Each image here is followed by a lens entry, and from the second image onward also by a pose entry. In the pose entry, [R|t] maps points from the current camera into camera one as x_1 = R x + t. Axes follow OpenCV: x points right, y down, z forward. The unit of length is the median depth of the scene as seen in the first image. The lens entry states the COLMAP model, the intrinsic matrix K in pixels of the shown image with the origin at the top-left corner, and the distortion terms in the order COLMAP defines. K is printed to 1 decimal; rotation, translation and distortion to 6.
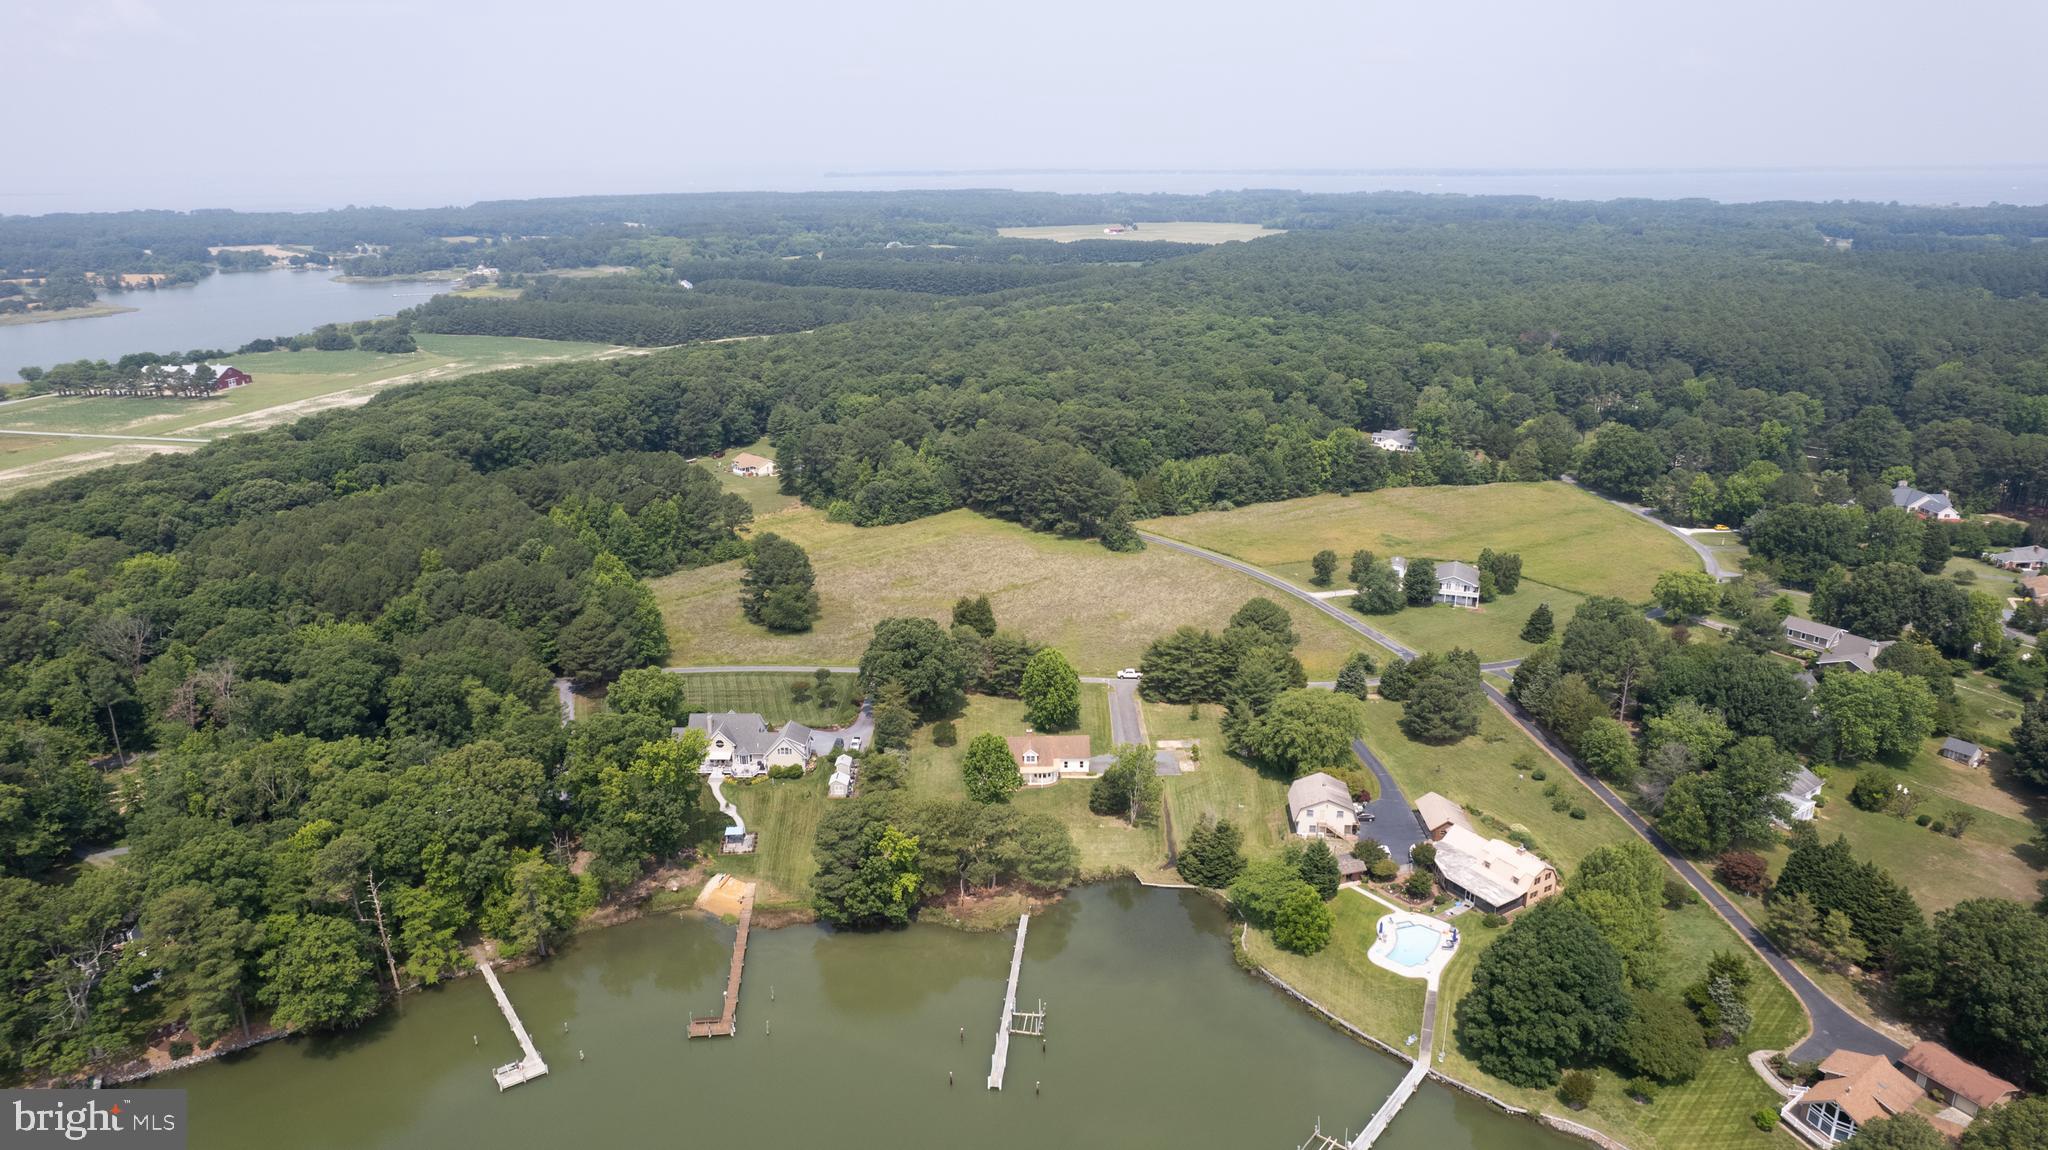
lens RADIAL K [[1363.8, 0, 1026.5], [0, 1363.8, 570.1], [0, 0, 1]] dist [-0.004733, 0.002046]
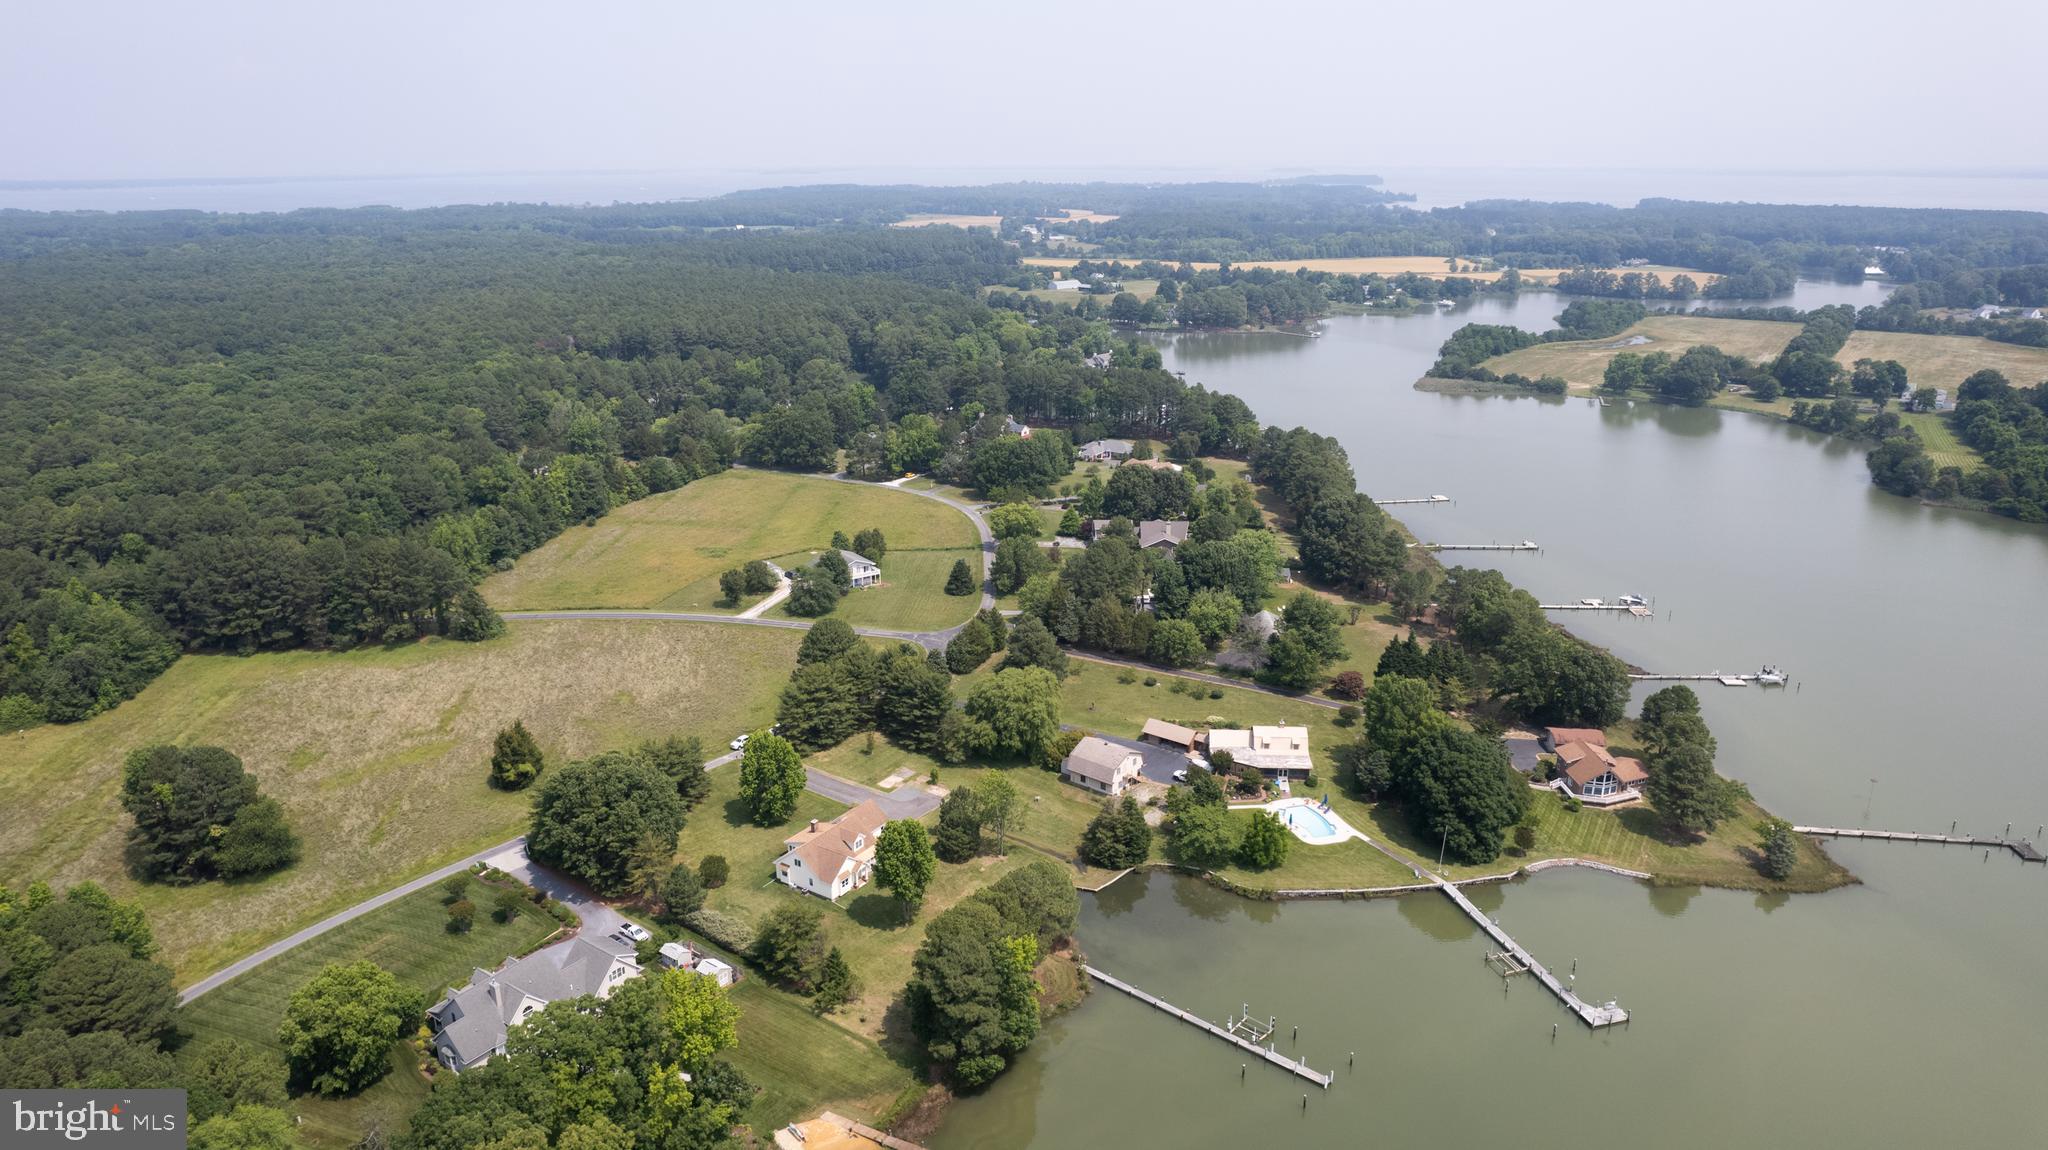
lens RADIAL K [[1363.8, 0, 1026.1], [0, 1363.8, 580.5], [0, 0, 1]] dist [-0.004733, 0.002046]
pose [[0.562048, -0.249008, 0.788732, -0.363782], [0.248258, 0.960424, 0.126304, -0.066320], [-0.788968, 0.124820, 0.601623, 0.229834]]
